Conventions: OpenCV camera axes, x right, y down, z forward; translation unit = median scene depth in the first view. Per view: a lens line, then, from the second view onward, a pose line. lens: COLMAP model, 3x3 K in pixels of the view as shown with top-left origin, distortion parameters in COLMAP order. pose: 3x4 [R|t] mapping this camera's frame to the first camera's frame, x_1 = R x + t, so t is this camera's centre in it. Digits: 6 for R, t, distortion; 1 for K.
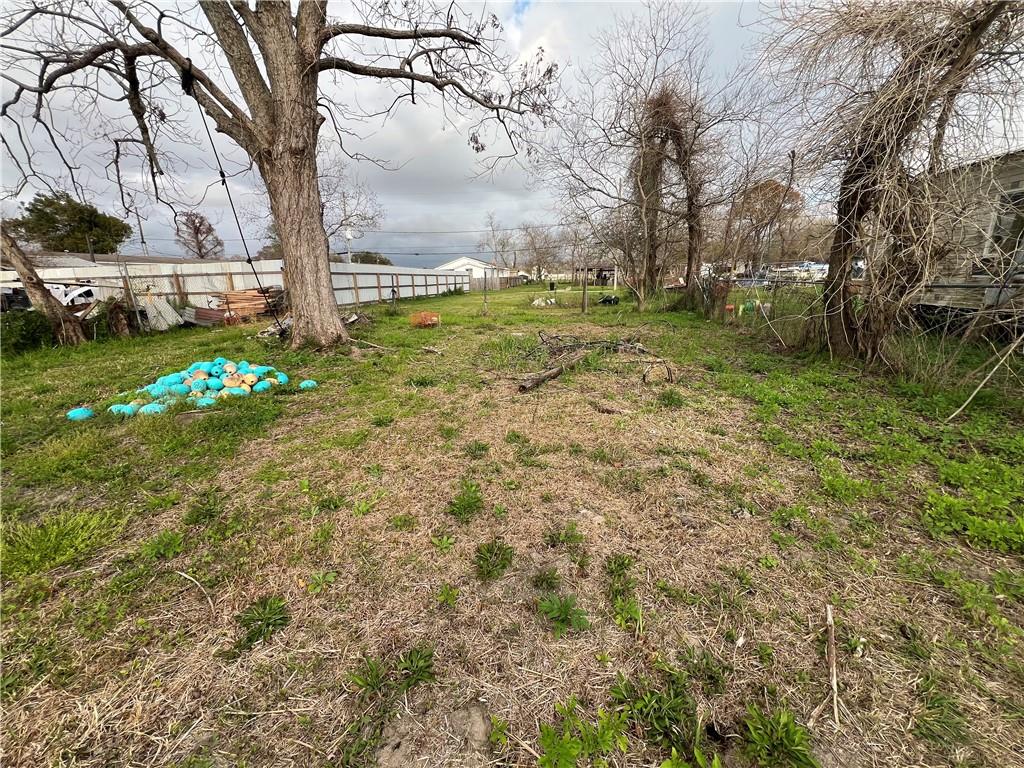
lens RADIAL K [[410.3, 0, 509.3], [0, 410.3, 381.0], [0, 0, 1]] dist [-0.001265, 0.000025]
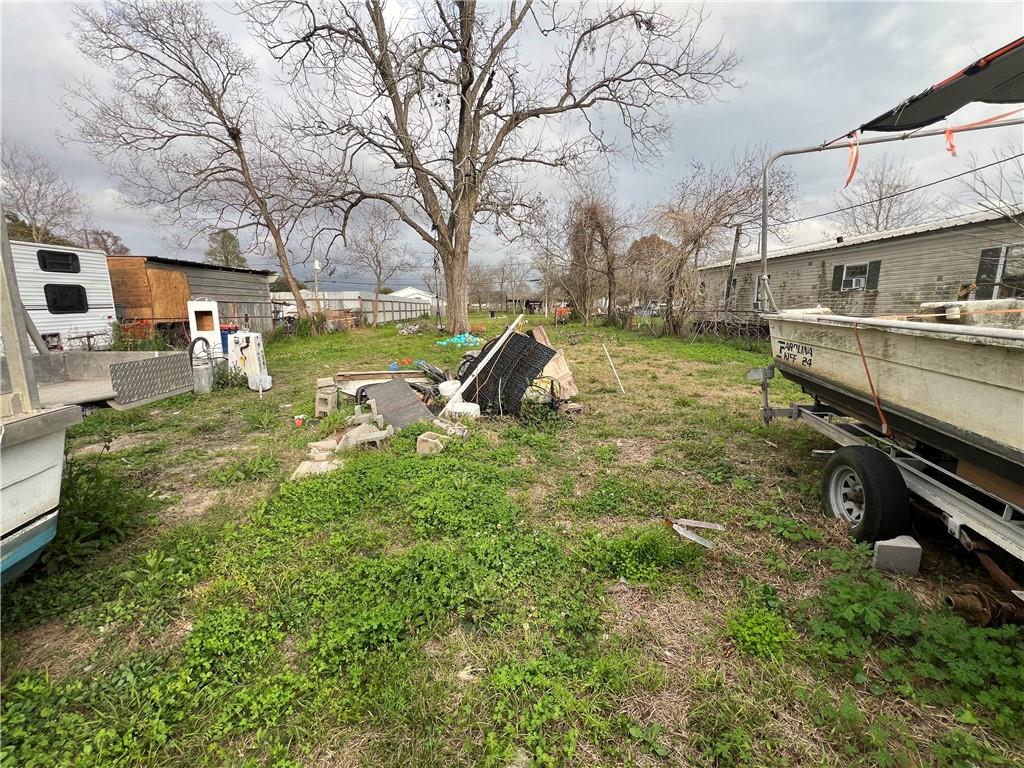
lens RADIAL K [[410.3, 0, 509.3], [0, 410.3, 381.0], [0, 0, 1]] dist [-0.001265, 0.000025]
pose [[0.979656, -0.014216, 0.200181, -0.863973], [0.027629, 0.997543, -0.064373, 0.396575], [-0.198774, 0.068594, 0.977642, -1.532462]]
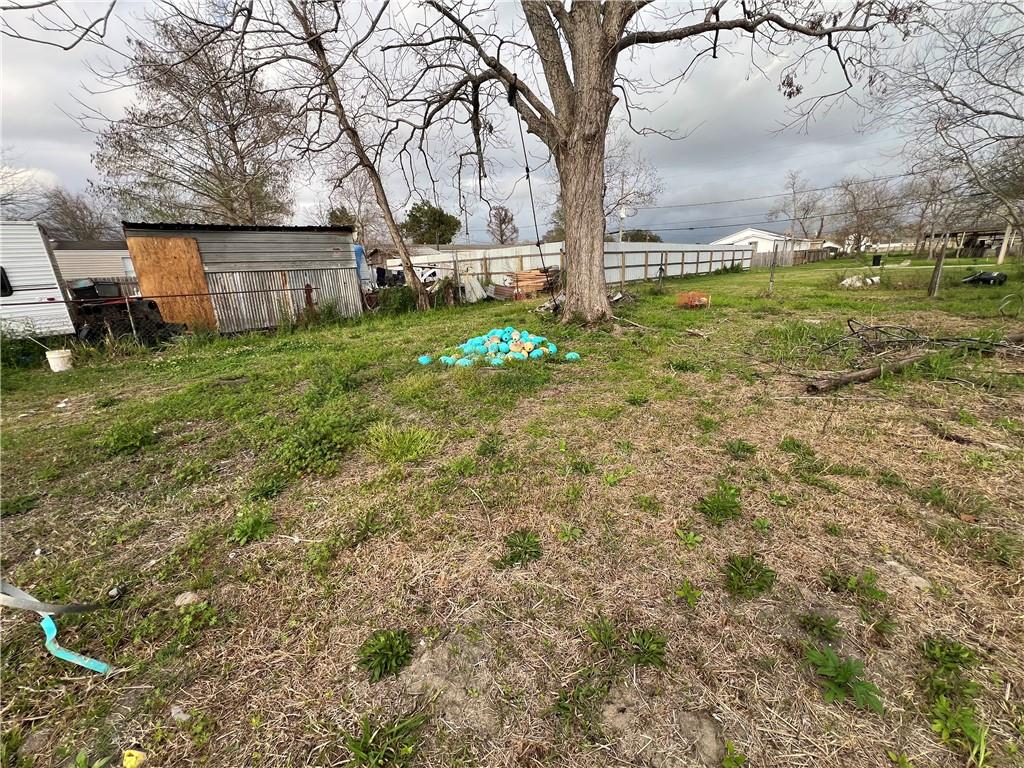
lens RADIAL K [[410.3, 0, 509.3], [0, 410.3, 381.0], [0, 0, 1]] dist [-0.001265, 0.000025]
pose [[0.820262, 0.137958, -0.555102, -0.009579], [-0.110432, 0.990415, 0.082962, 0.001508], [0.561227, -0.006750, 0.827635, -0.003533]]
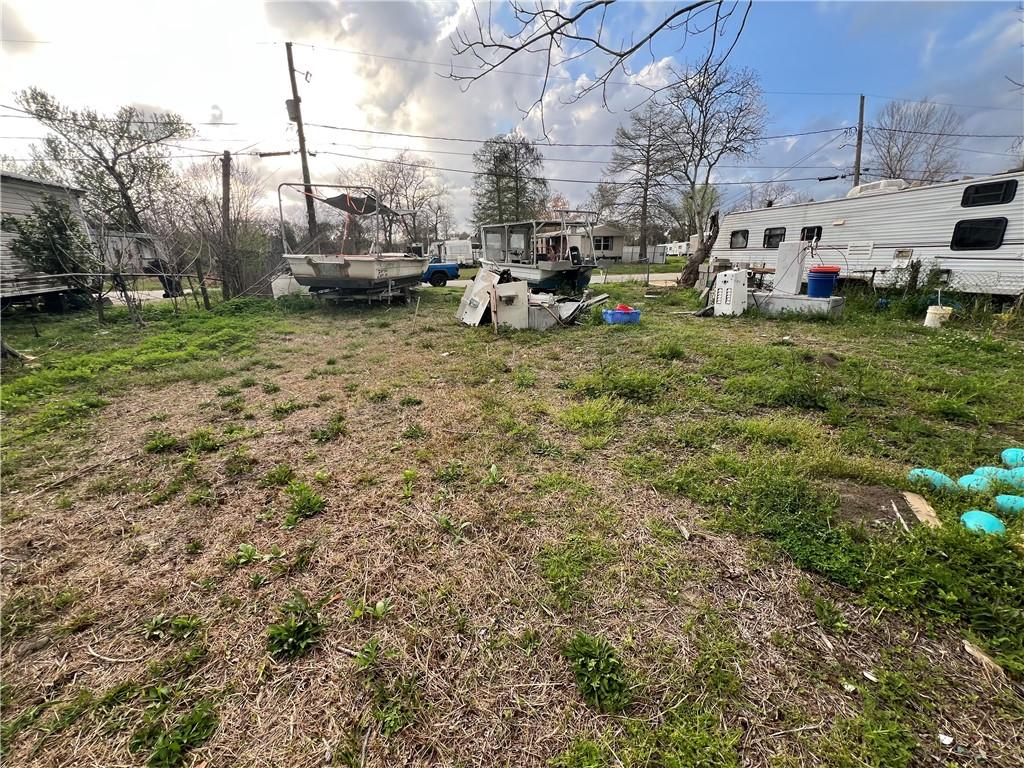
lens RADIAL K [[410.3, 0, 509.3], [0, 410.3, 381.0], [0, 0, 1]] dist [-0.001265, 0.000025]
pose [[-0.922316, 0.156037, -0.353532, -0.102276], [-0.048368, 0.861046, 0.506221, -0.185051], [0.383397, 0.483996, -0.786610, 0.733316]]
